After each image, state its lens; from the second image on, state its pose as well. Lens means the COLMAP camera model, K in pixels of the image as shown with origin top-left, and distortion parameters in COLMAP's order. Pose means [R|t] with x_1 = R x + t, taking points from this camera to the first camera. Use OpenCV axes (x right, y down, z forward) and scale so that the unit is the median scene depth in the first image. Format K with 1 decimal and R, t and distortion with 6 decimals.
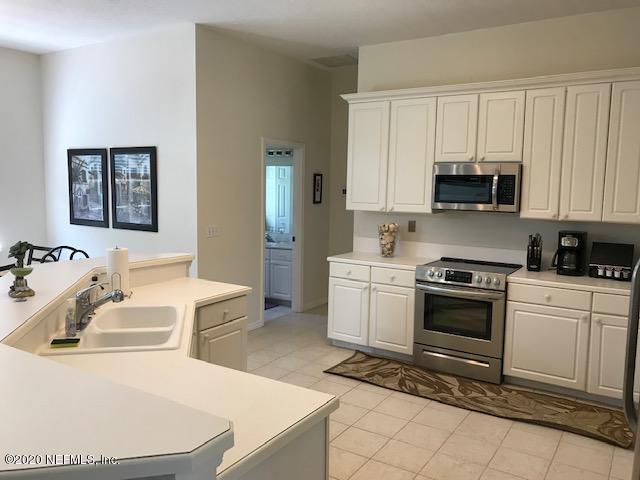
lens RADIAL K [[513.7, 0, 320.0], [0, 513.7, 240.0], [0, 0, 1]] dist [0.005411, 0.004048]
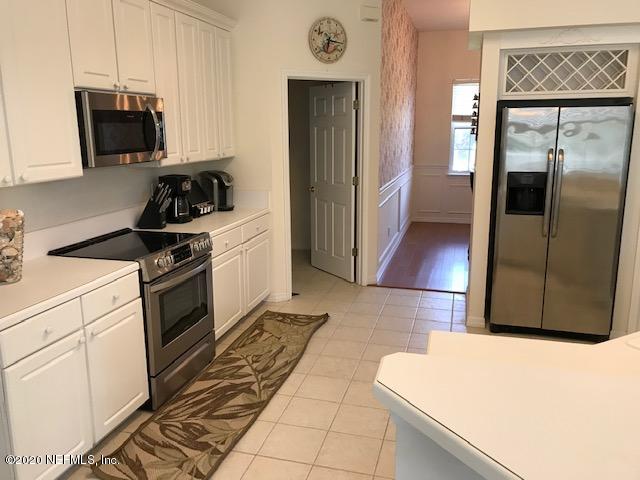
lens RADIAL K [[513.7, 0, 320.0], [0, 513.7, 240.0], [0, 0, 1]] dist [0.005411, 0.004048]
pose [[-0.300561, -0.220416, 0.927944, -0.482039], [0.100649, 0.960167, 0.260670, -0.123113], [-0.948437, 0.171744, -0.266404, 1.039744]]
